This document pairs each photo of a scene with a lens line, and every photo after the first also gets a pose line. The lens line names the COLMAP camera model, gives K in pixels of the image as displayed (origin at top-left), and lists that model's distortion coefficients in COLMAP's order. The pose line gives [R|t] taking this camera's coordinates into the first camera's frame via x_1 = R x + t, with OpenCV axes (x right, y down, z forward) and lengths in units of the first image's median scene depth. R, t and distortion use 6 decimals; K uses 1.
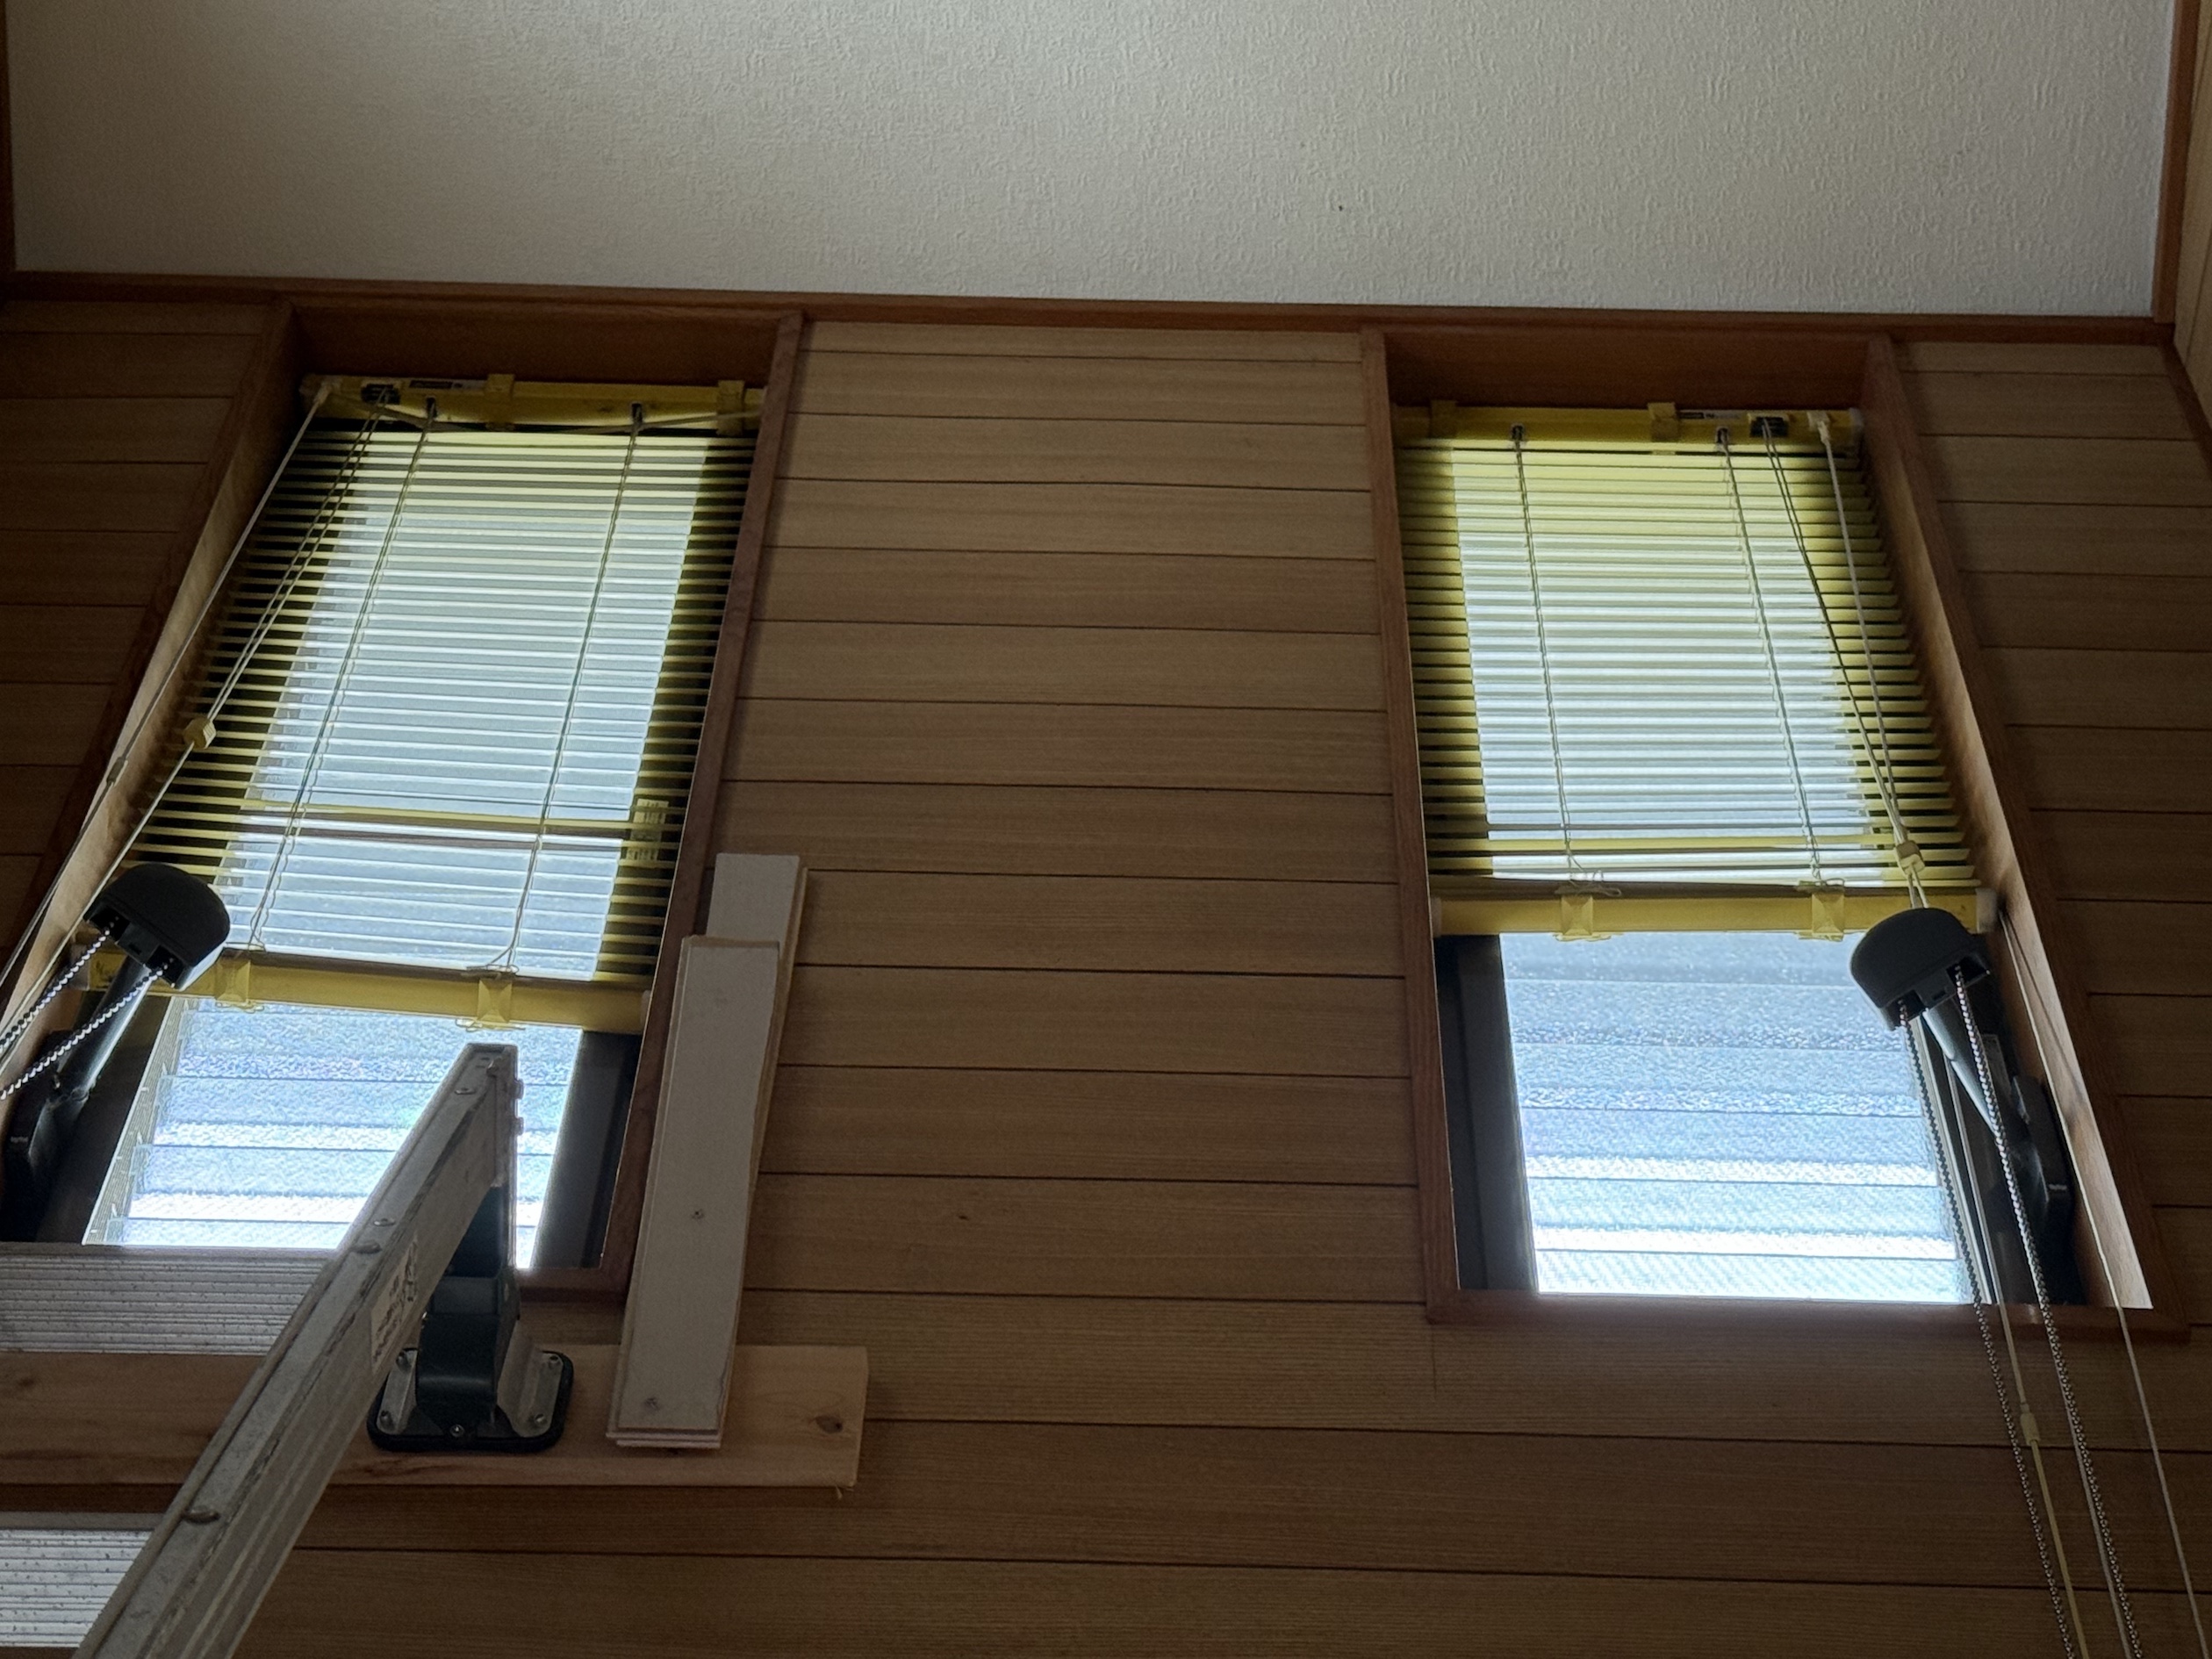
lens RADIAL K [[4252.0, 0, 1208.3], [0, 4252.0, 689.1], [0, 0, 1]] dist [0.135924, 0.000000]
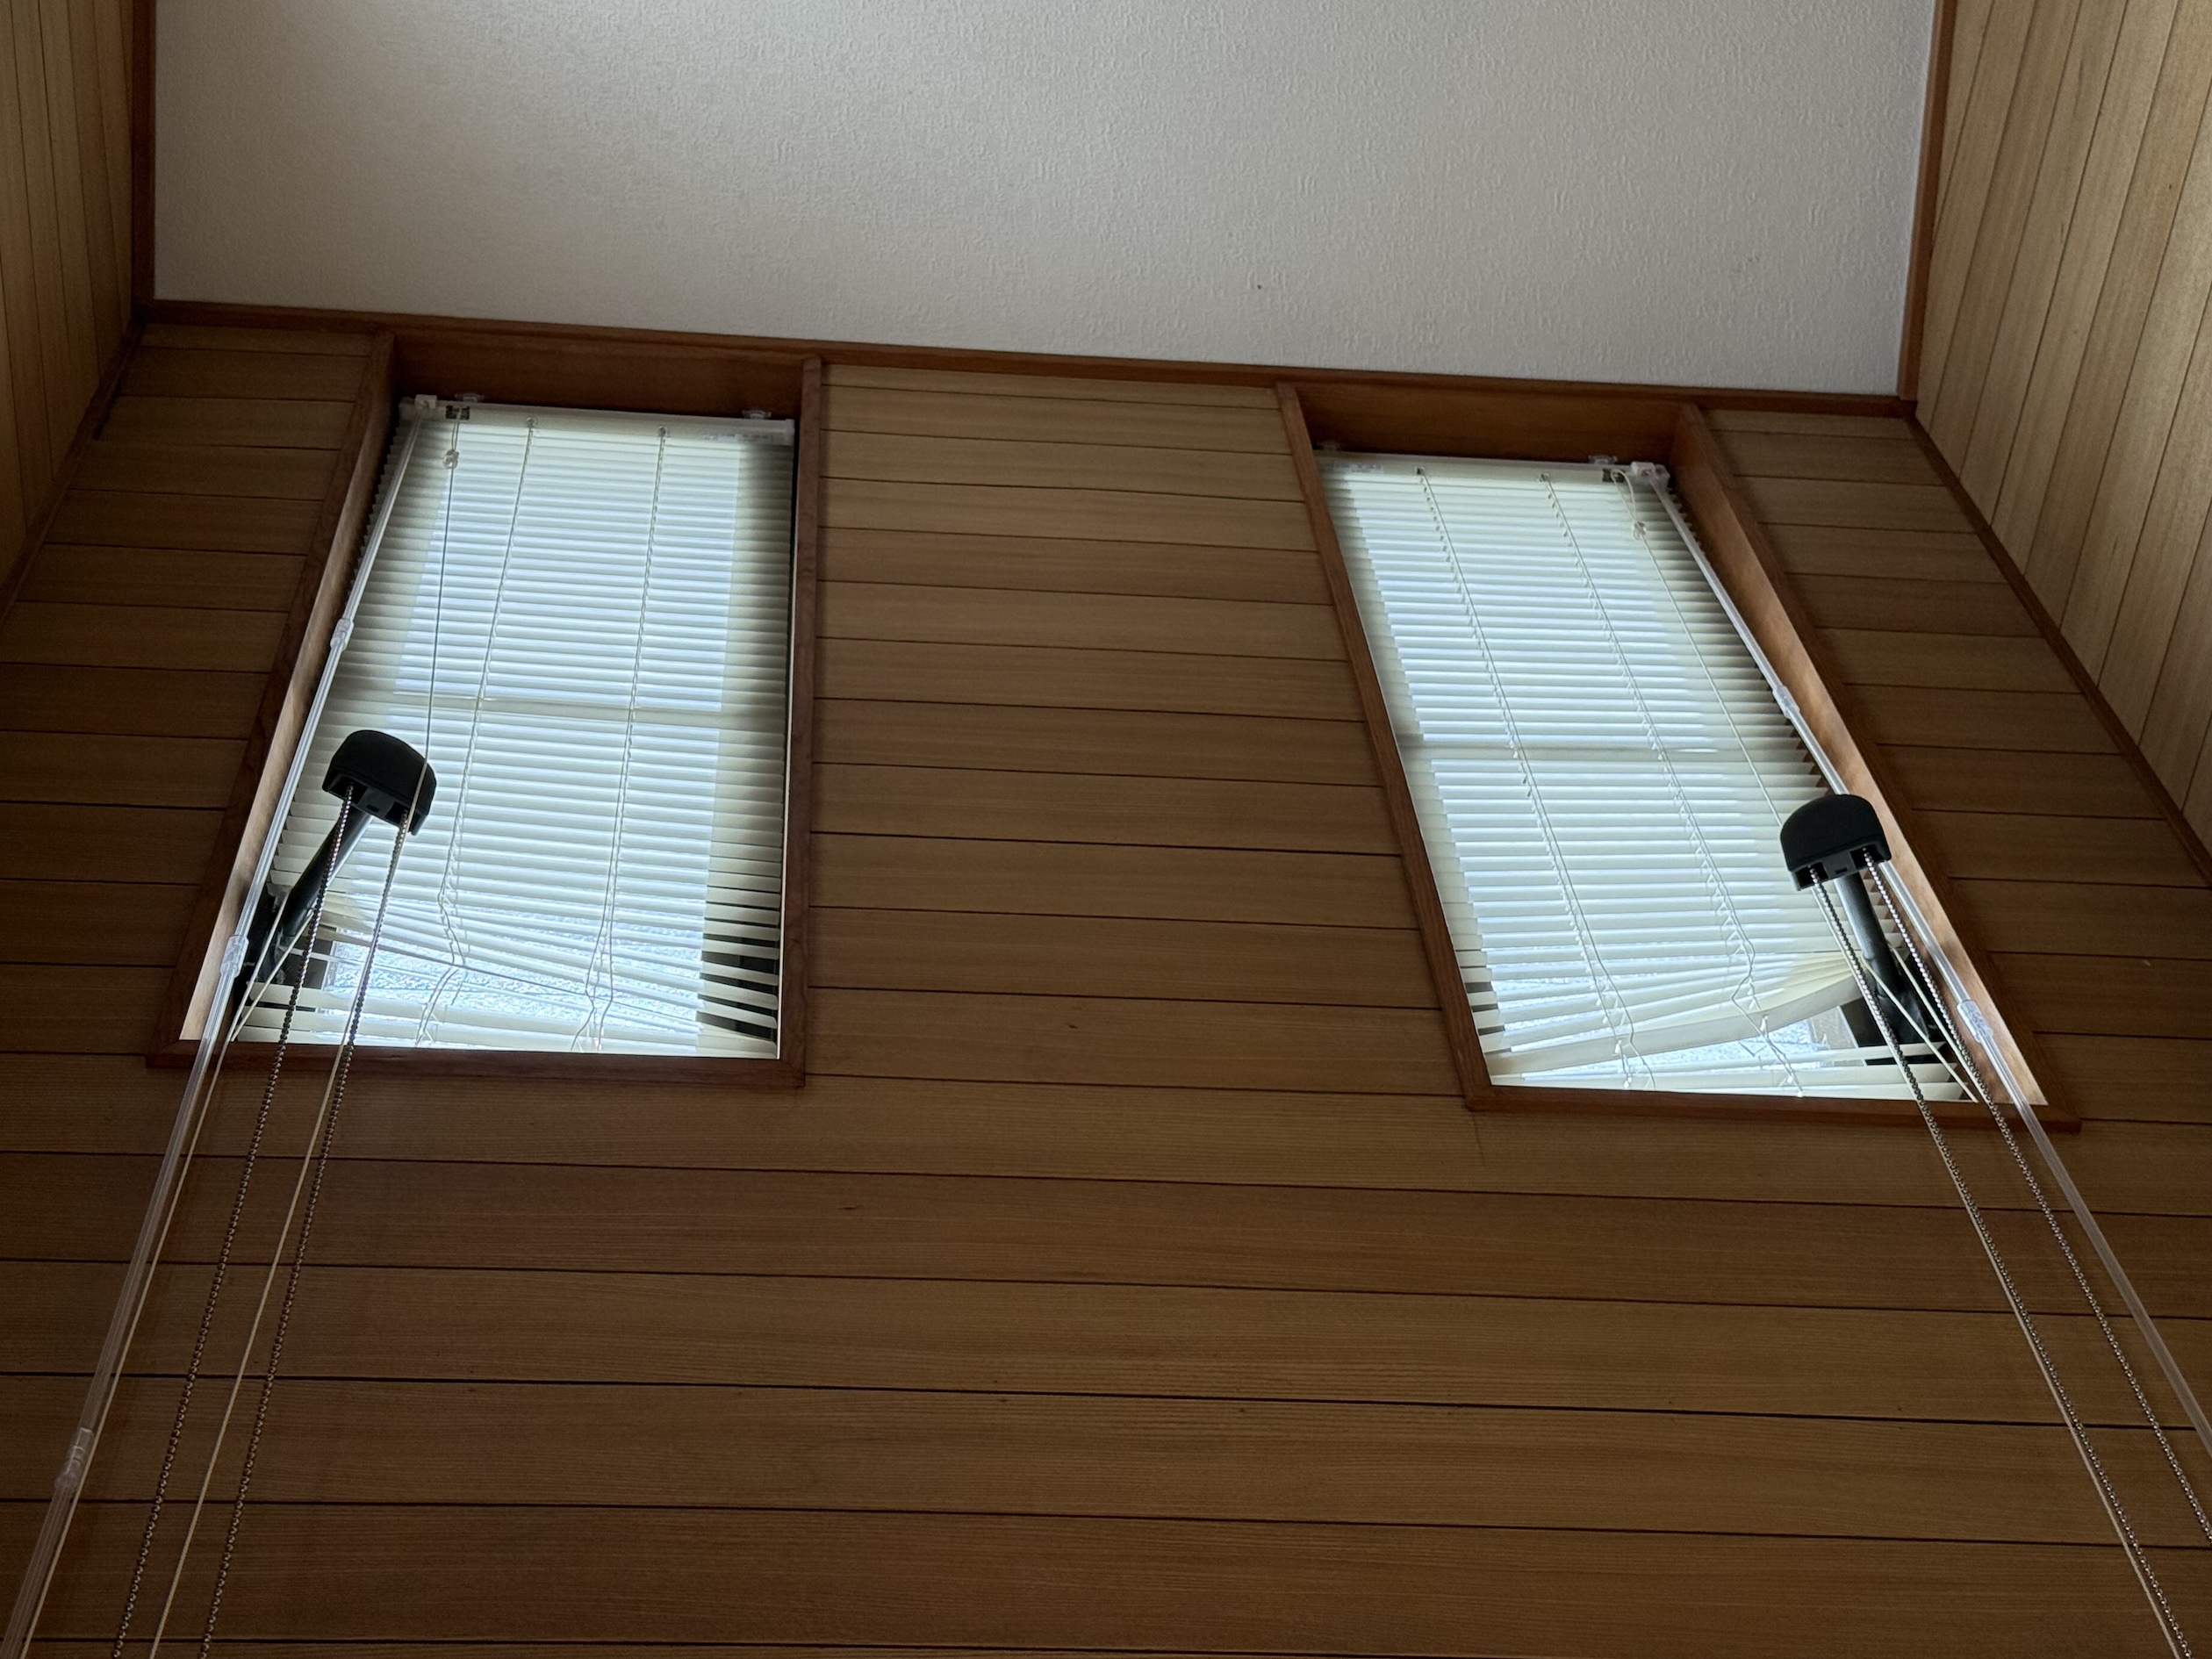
lens RADIAL K [[3360.1, 0, 1109.1], [0, 3360.1, 781.8], [0, 0, 1]] dist [0.117031, 0.000000]
pose [[0.993760, 0.020554, 0.109627, -0.118404], [-0.015667, 0.998853, -0.045256, 0.076057], [-0.110431, 0.043256, 0.992942, 0.045717]]
